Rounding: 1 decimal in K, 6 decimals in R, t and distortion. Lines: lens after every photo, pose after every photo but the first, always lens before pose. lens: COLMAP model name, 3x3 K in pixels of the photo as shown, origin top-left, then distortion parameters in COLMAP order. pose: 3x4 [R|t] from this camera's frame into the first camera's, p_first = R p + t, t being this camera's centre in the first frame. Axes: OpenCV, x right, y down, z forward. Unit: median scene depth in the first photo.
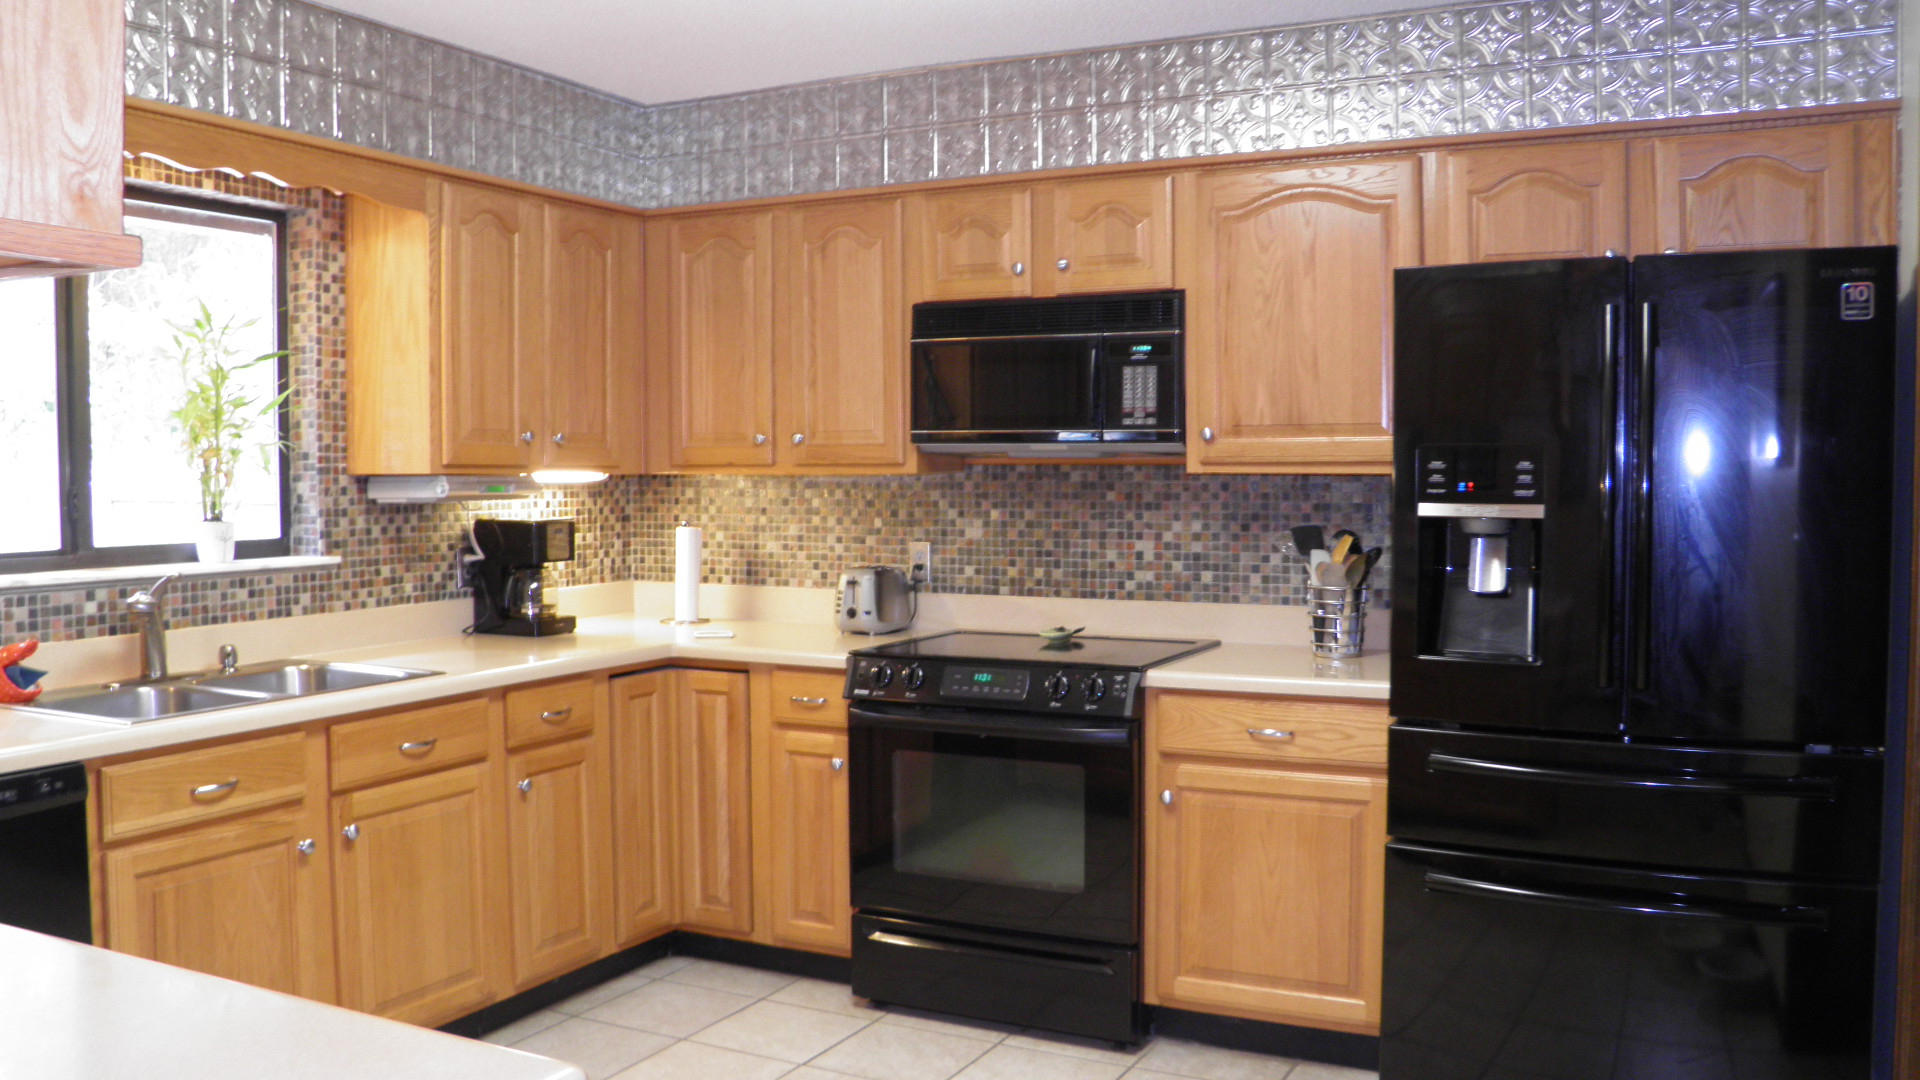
lens RADIAL K [[1603.9, 0, 951.5], [0, 1603.9, 544.3], [0, 0, 1]] dist [-0.141166, 0.088057]
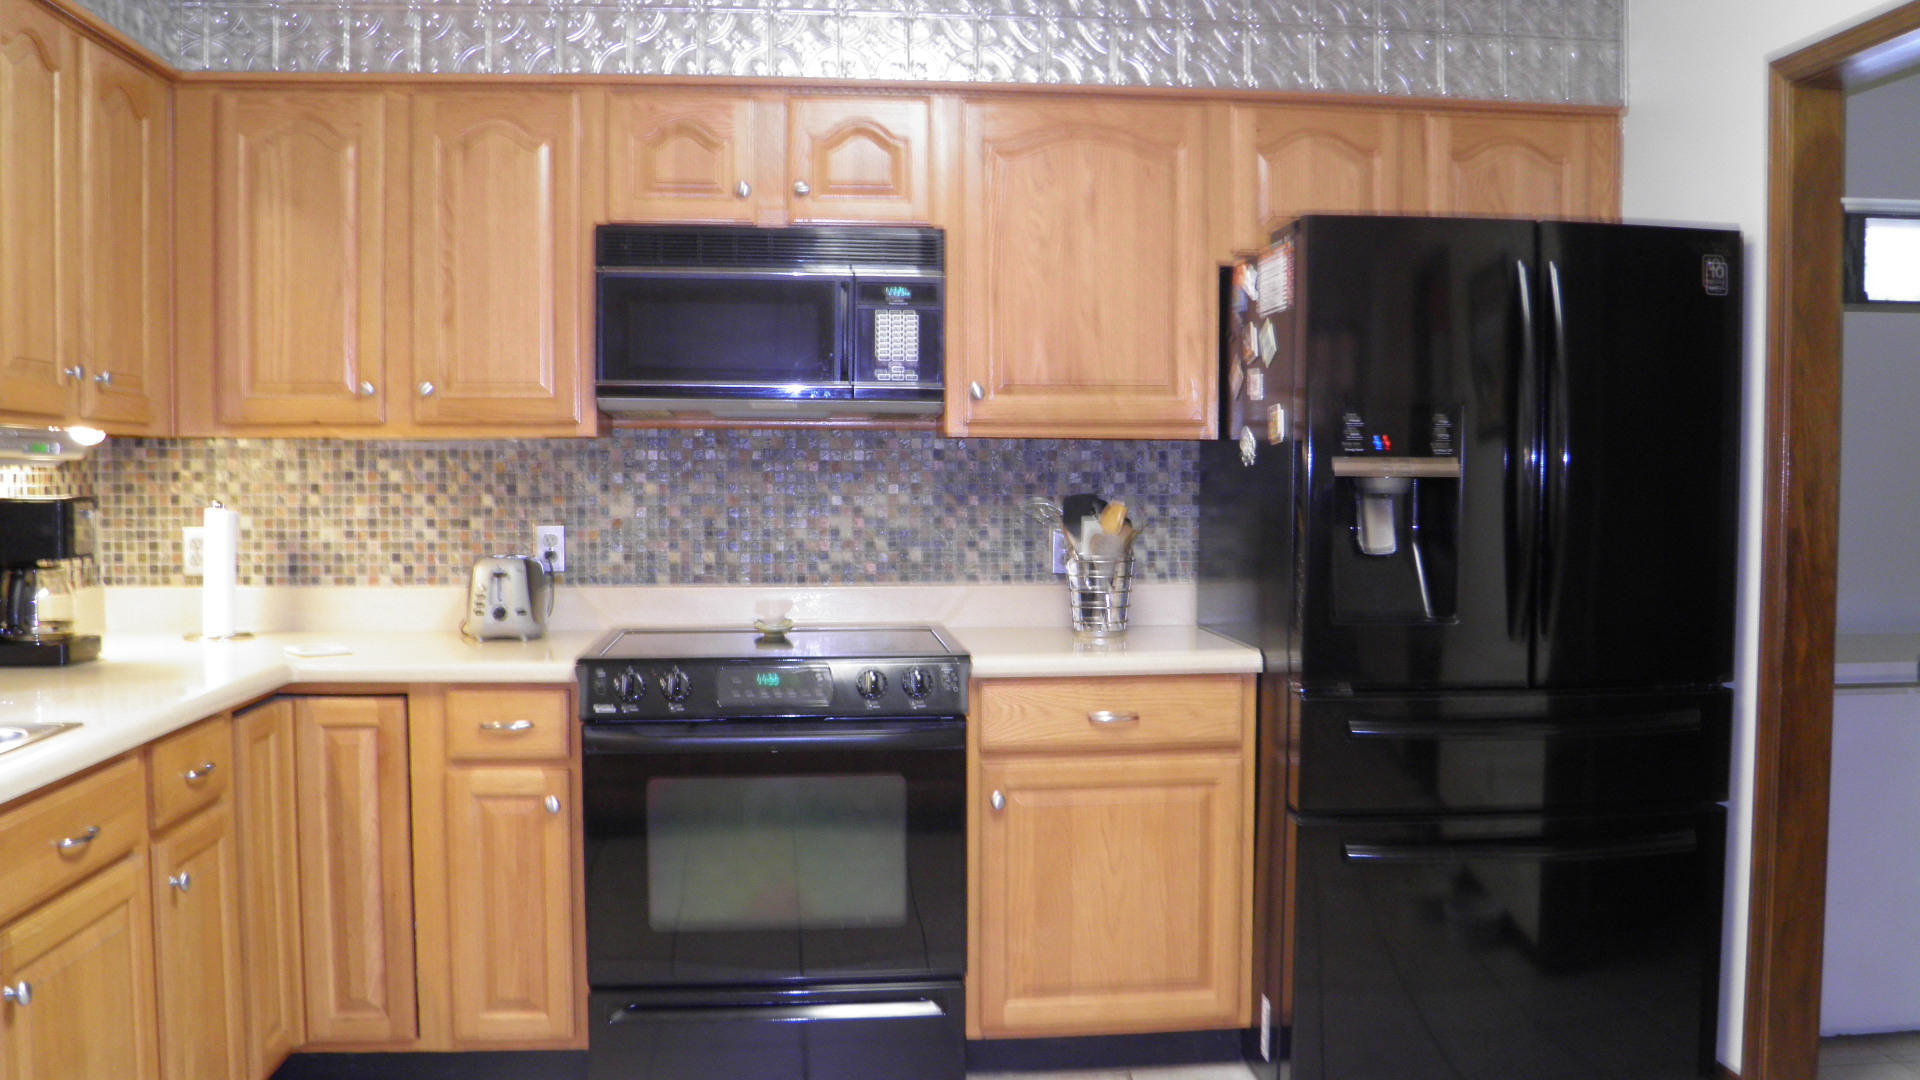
lens RADIAL K [[1603.9, 0, 951.5], [0, 1603.9, 544.3], [0, 0, 1]] dist [-0.141166, 0.088057]
pose [[0.838438, -0.021258, 0.544582, -0.296904], [0.022540, 0.999737, 0.004322, 0.010658], [-0.544530, 0.008651, 0.838697, 0.224580]]
